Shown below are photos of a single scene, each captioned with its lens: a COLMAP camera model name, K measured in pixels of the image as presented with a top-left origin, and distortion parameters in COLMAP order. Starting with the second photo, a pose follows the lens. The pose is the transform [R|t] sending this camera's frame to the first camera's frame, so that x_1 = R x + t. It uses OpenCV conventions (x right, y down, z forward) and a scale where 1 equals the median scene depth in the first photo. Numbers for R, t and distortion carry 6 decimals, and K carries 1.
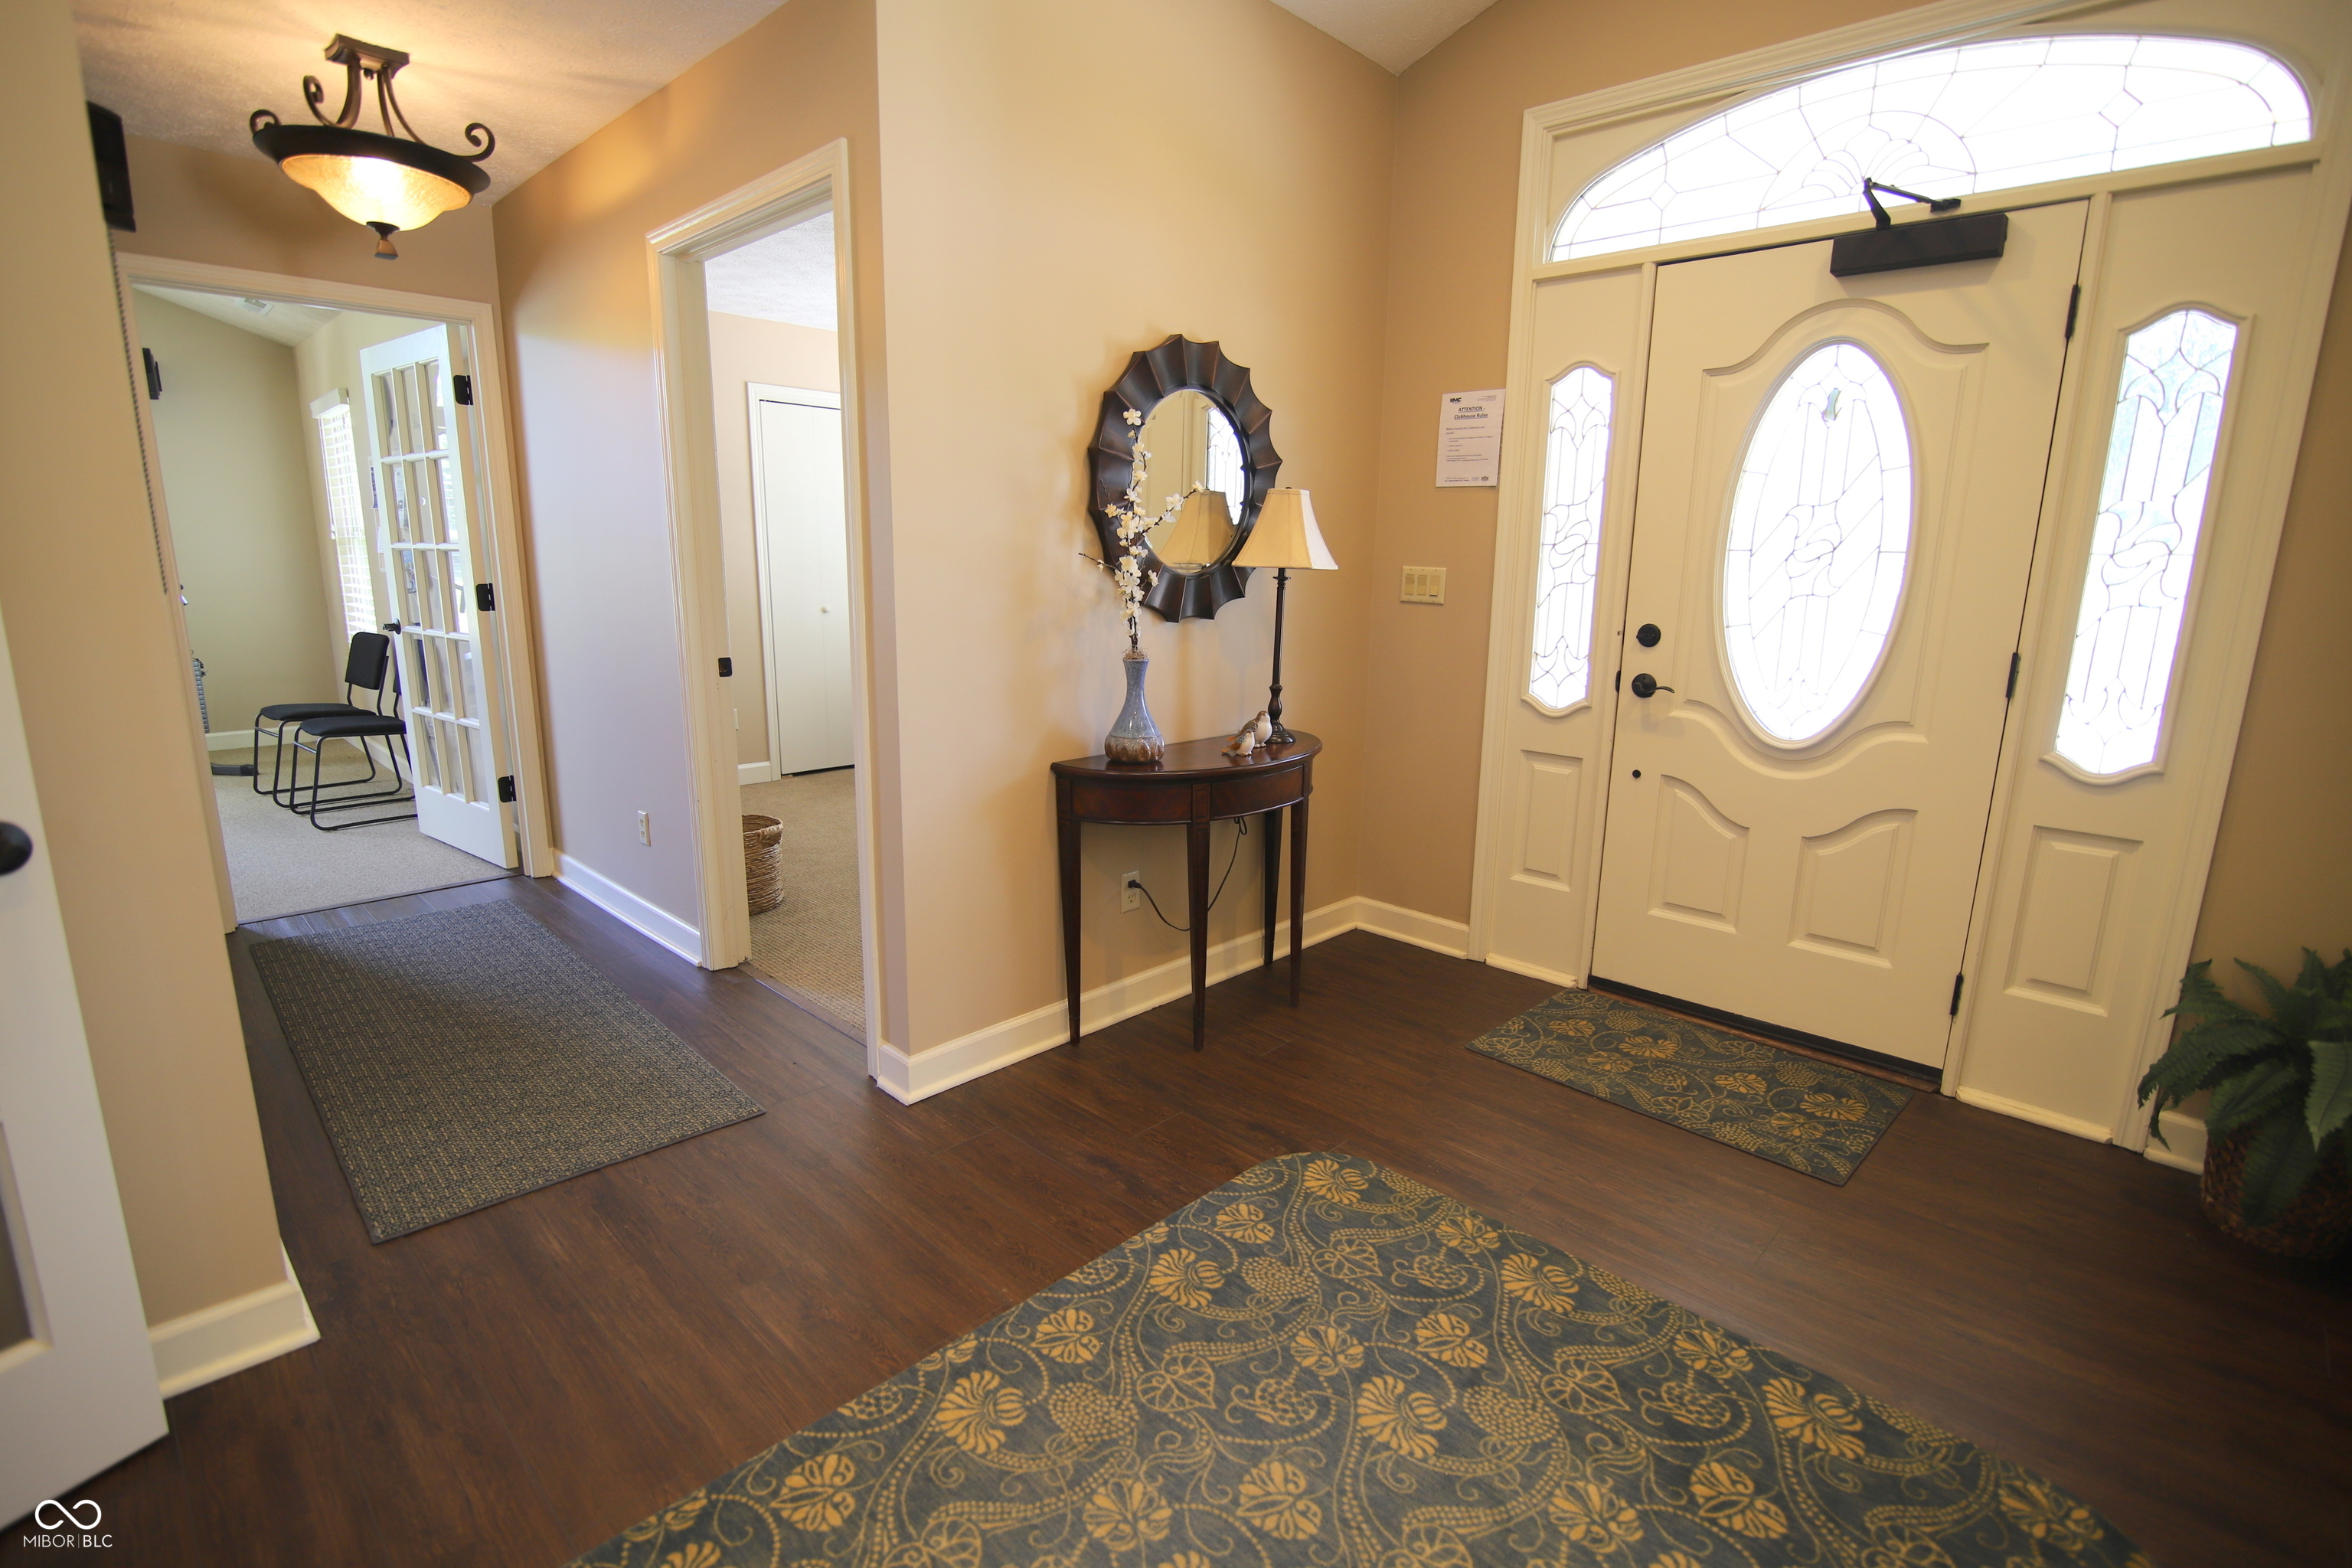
lens RADIAL K [[1109.1, 0, 1175.3], [0, 1109.1, 785.0], [0, 0, 1]] dist [-0.018707, -0.000458]
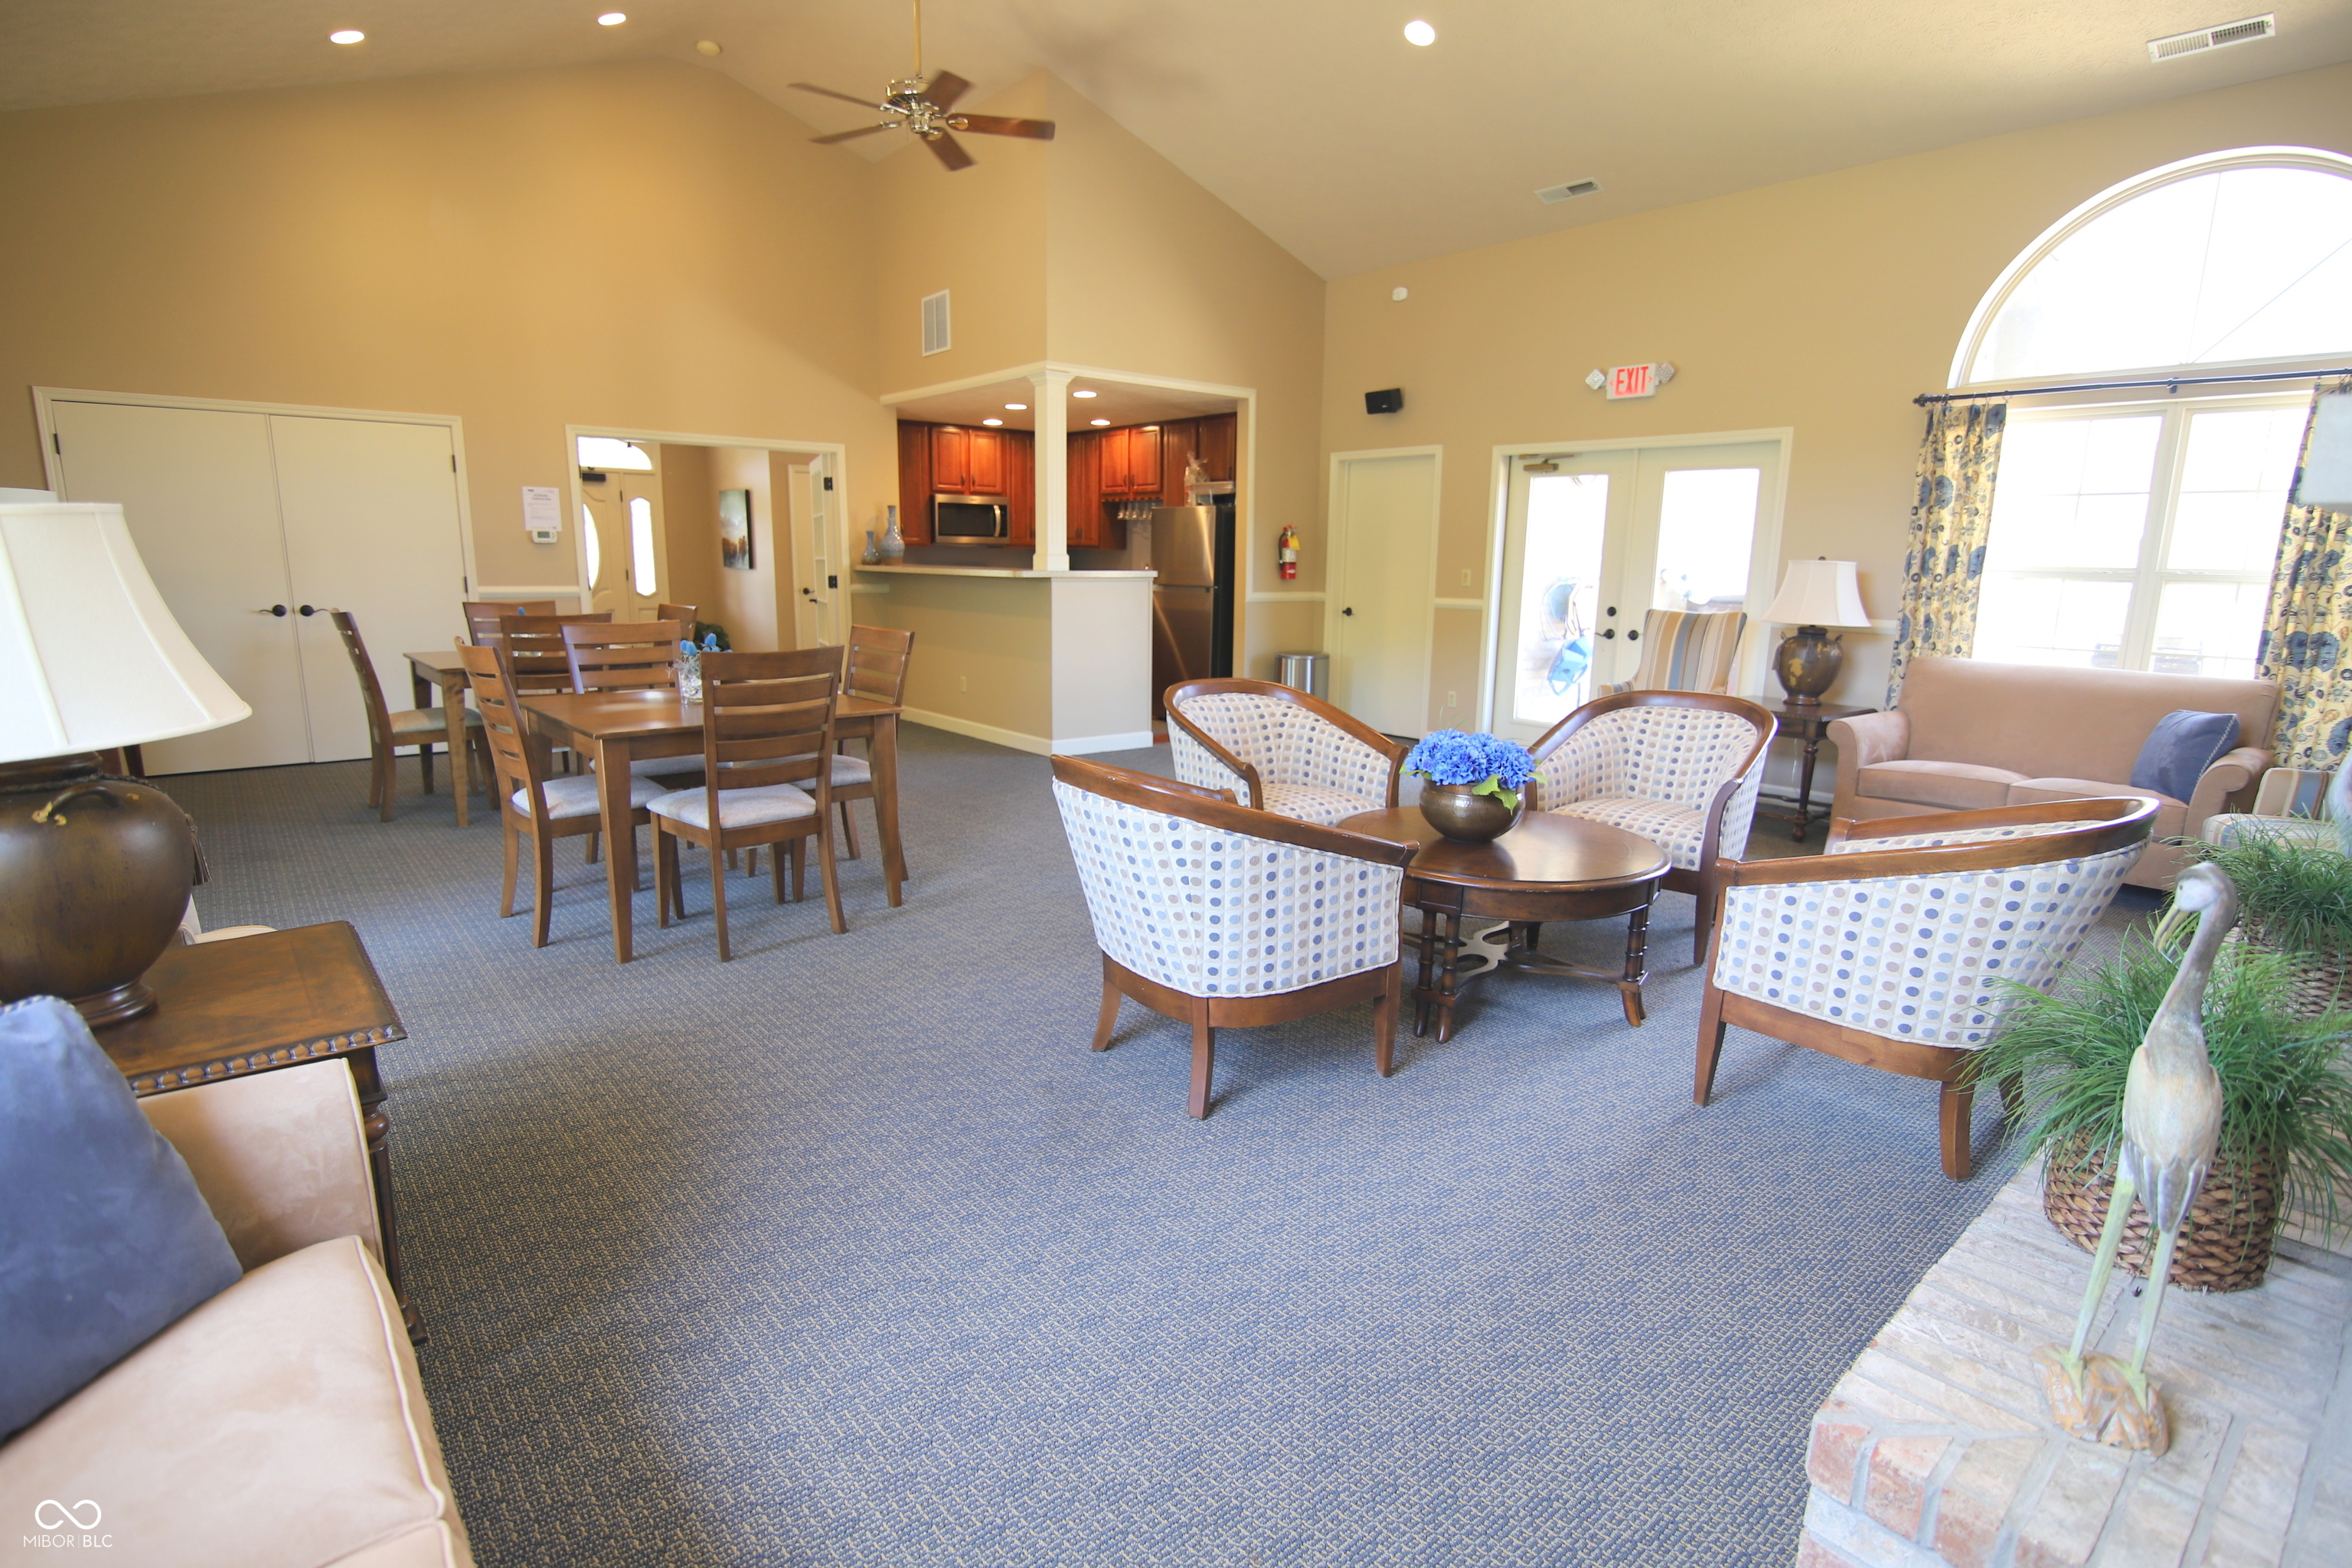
lens RADIAL K [[1109.1, 0, 1176.3], [0, 1109.1, 776.1], [0, 0, 1]] dist [-0.018707, -0.000458]
pose [[0.088358, -0.202702, 0.975246, -3.727190], [0.188758, 0.964743, 0.183417, 0.300226], [-0.978040, 0.167880, 0.123504, -1.668980]]
